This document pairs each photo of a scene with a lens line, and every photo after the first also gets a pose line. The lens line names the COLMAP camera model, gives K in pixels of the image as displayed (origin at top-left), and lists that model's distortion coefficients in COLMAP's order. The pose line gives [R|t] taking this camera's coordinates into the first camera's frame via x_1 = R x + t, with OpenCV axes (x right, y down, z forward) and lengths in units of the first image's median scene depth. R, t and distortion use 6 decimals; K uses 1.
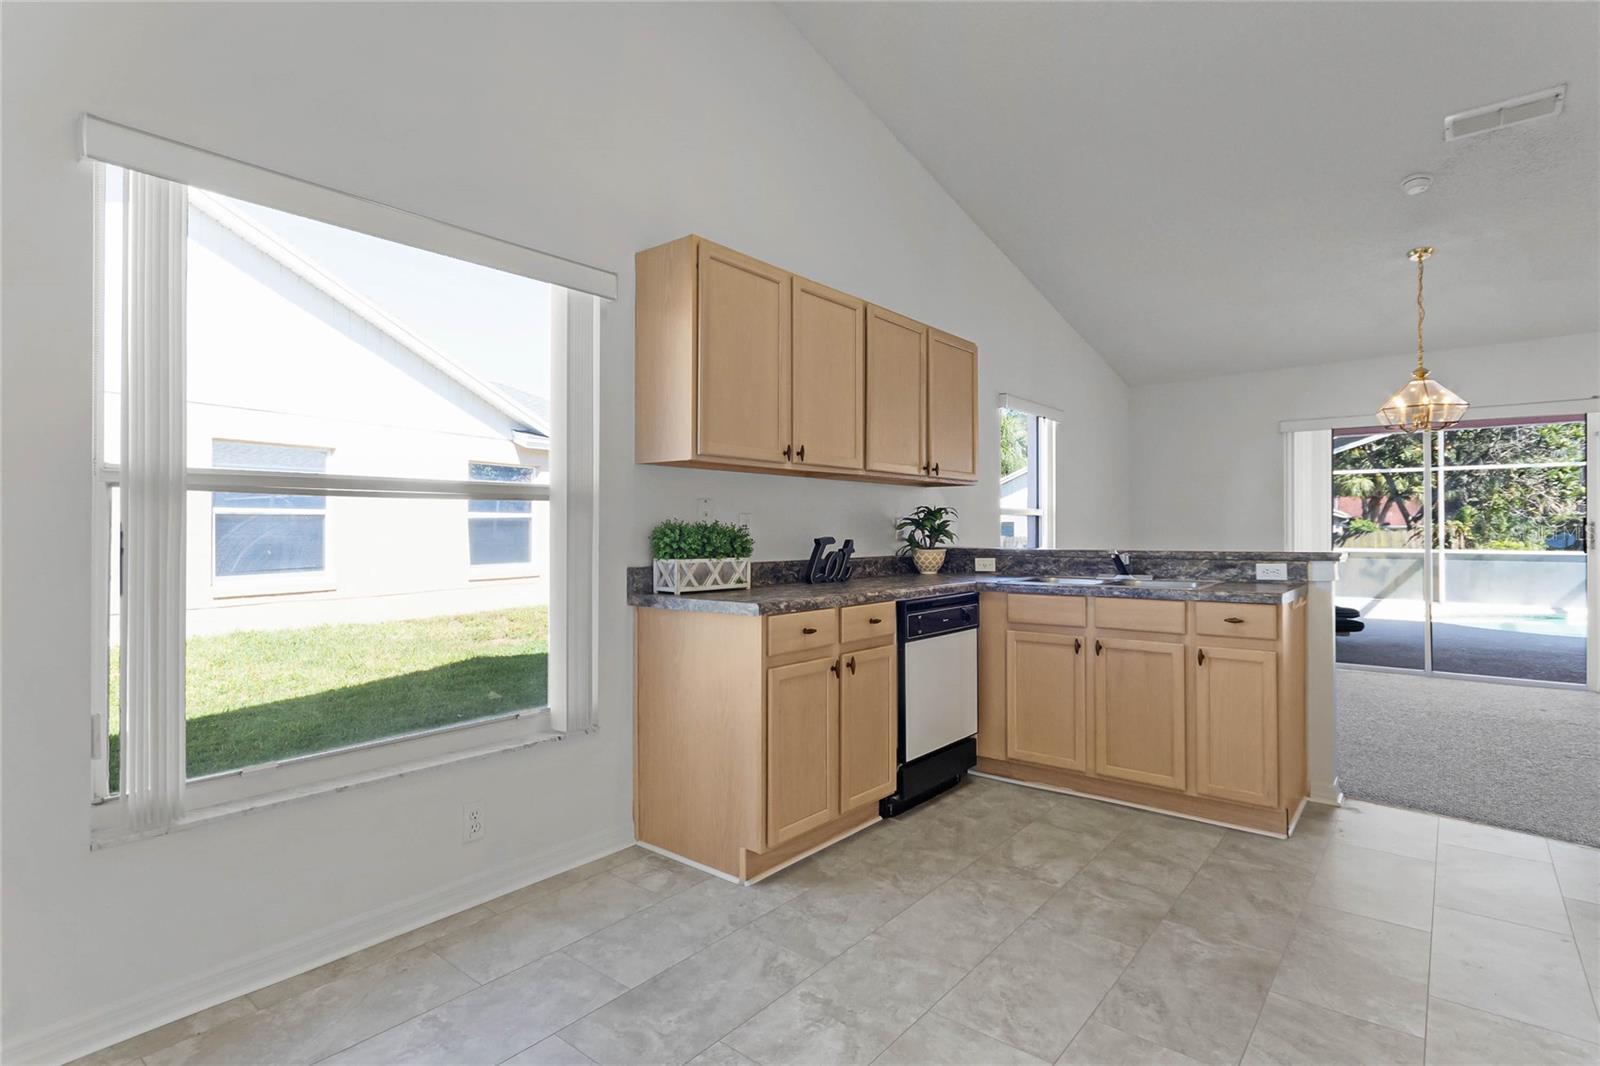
lens RADIAL K [[820.1, 0, 810.1], [0, 820.1, 525.8], [0, 0, 1]] dist [0.005758, 0.002275]
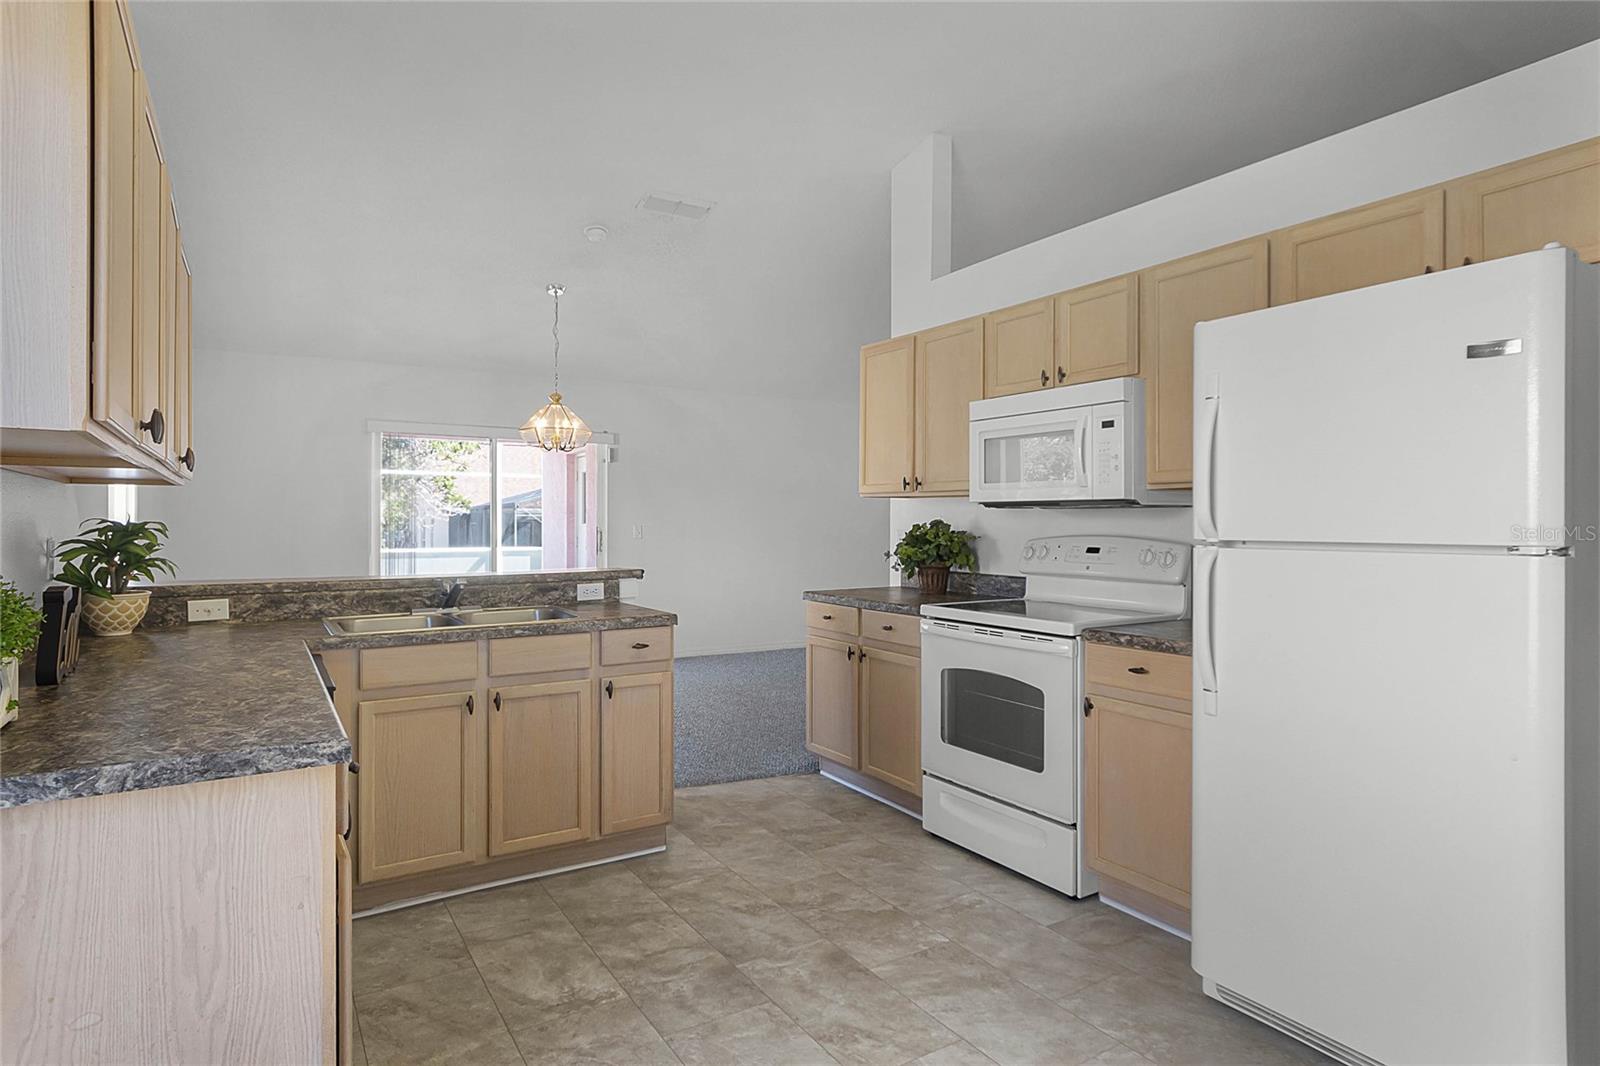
lens RADIAL K [[879.8, 0, 825.4], [0, 879.8, 523.7], [0, 0, 1]] dist [0.000710, -0.001418]
pose [[0.314110, 0.000030, 0.949386, -0.355850], [-0.004421, 0.999989, 0.001431, -0.028951], [-0.949376, -0.004646, 0.314107, 0.396968]]
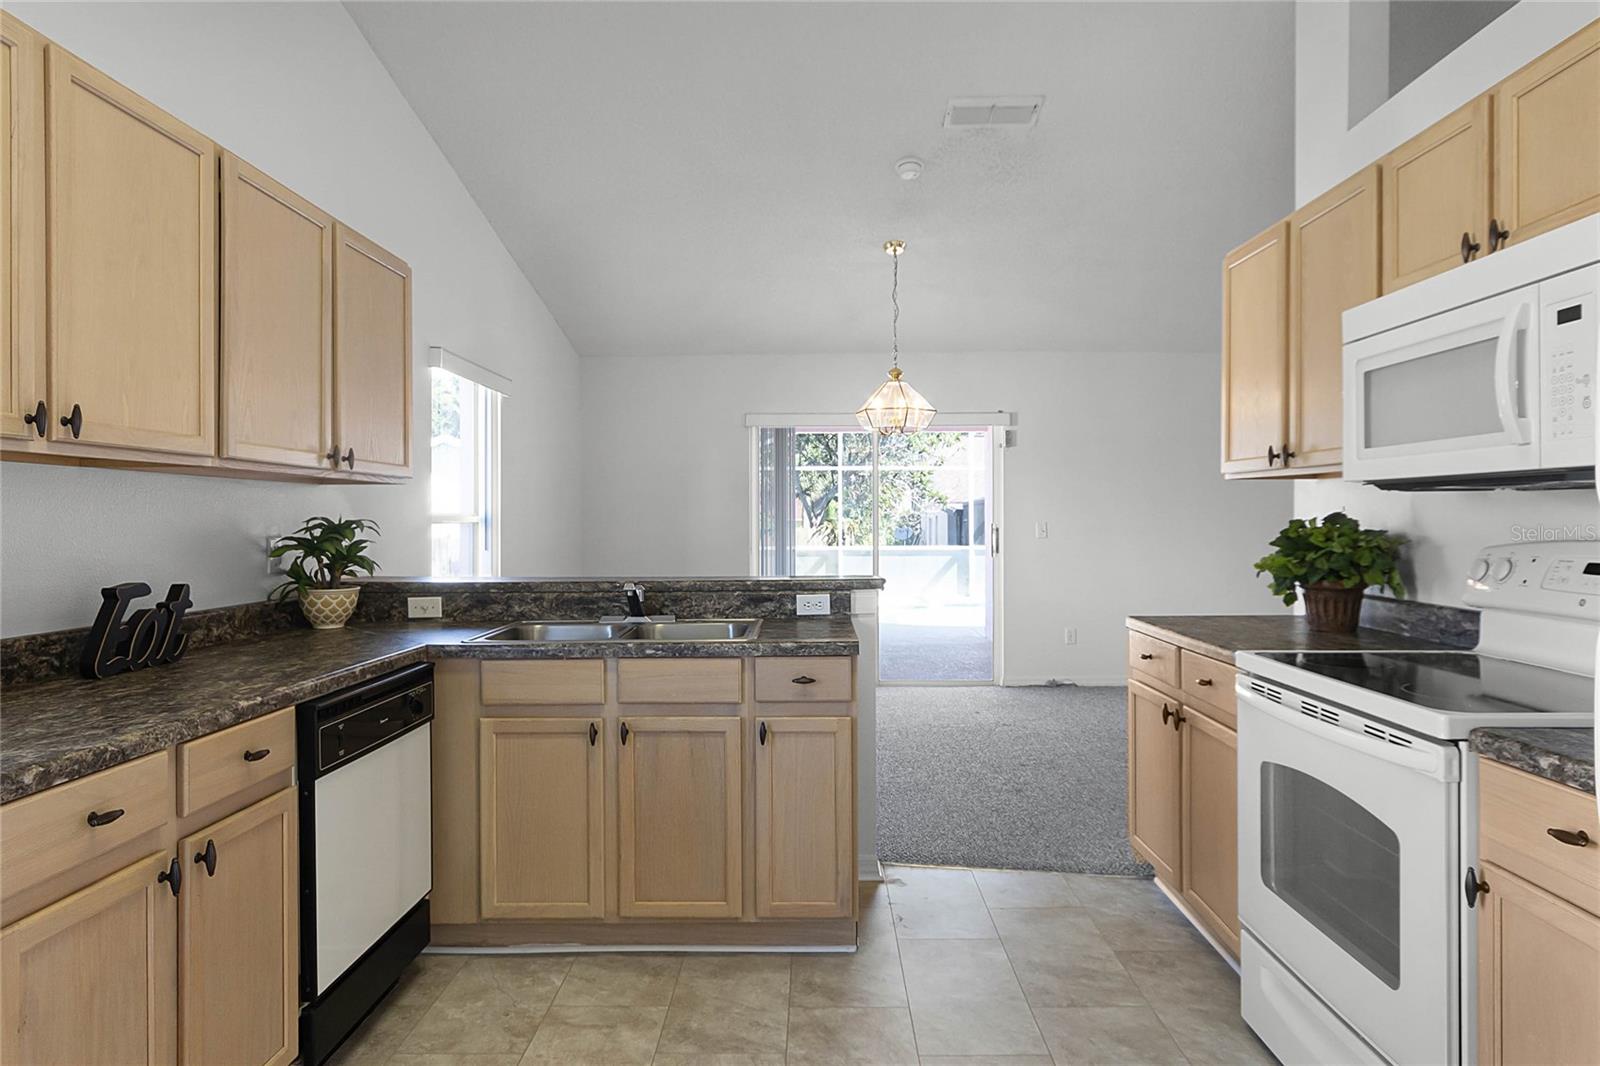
lens RADIAL K [[959.6, 0, 814.3], [0, 959.6, 521.5], [0, 0, 1]] dist [-0.004926, 0.003566]
pose [[0.786796, -0.002728, 0.617207, -0.014367], [0.000290, 0.999992, 0.004051, -0.028780], [-0.617213, -0.003008, 0.786791, 0.263523]]
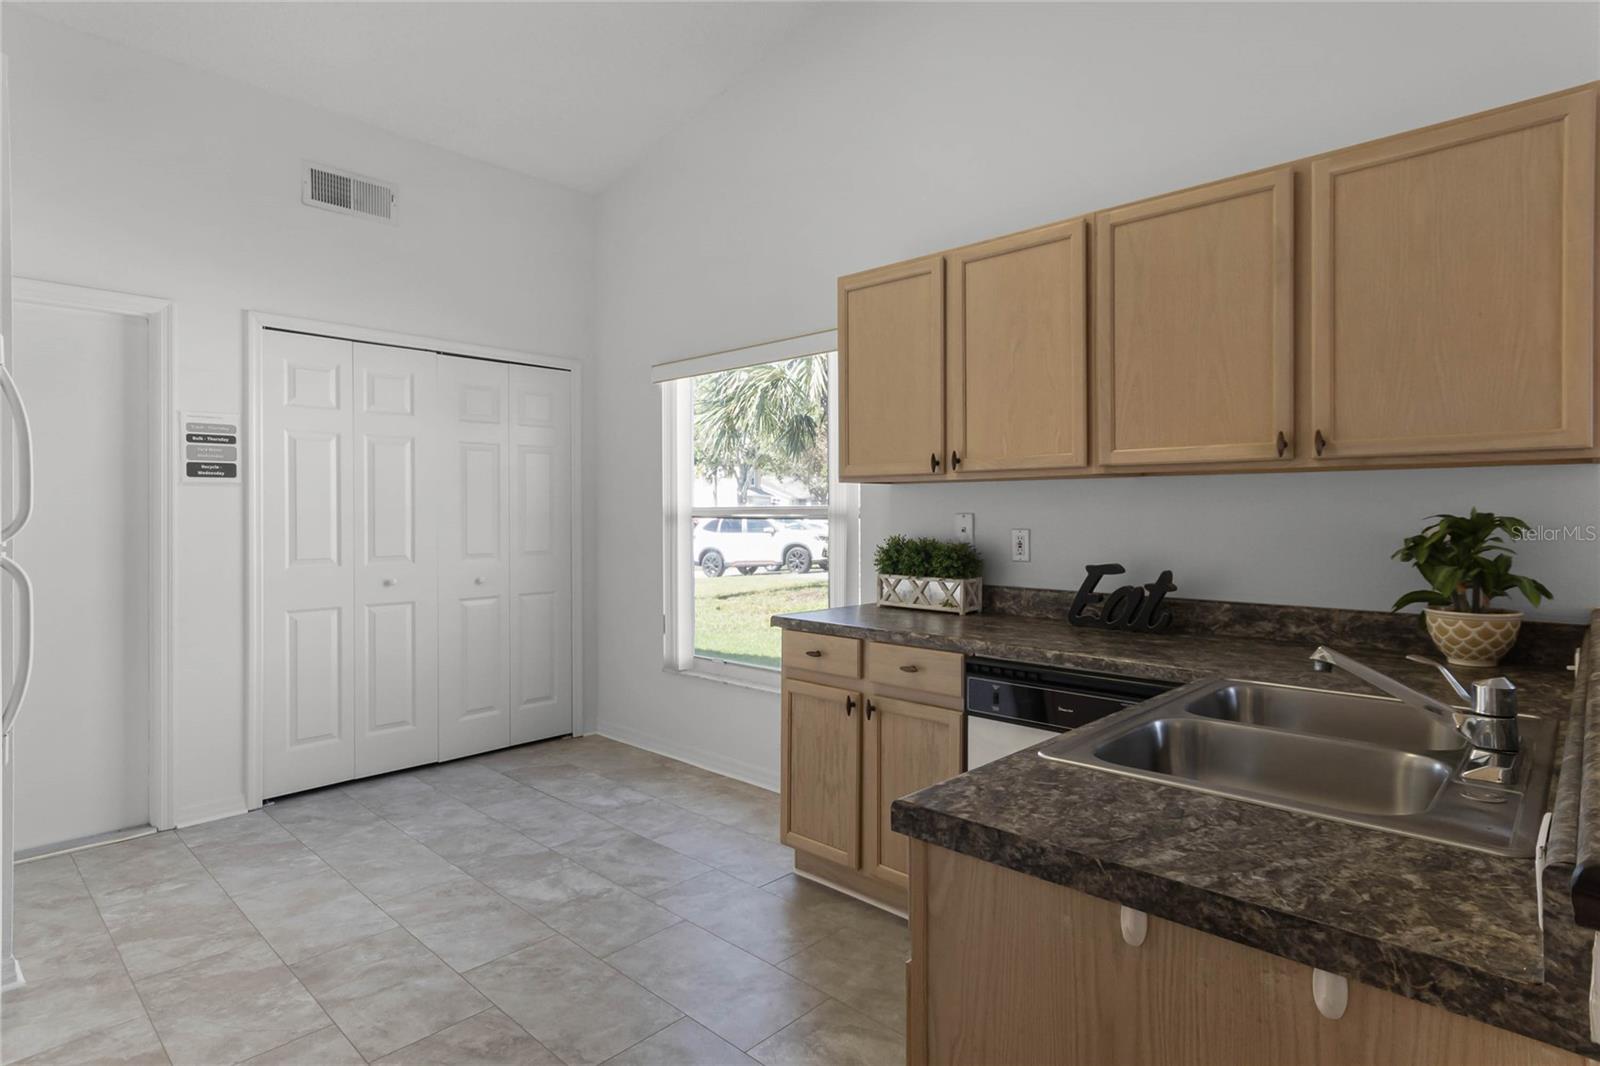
lens RADIAL K [[820.1, 0, 777.7], [0, 820.1, 519.3], [0, 0, 1]] dist [0.005758, 0.002275]
pose [[-0.104897, 0.005732, -0.994467, 0.766812], [0.009050, 0.999947, 0.004809, -0.030651], [0.994442, -0.008496, -0.104944, 0.824372]]
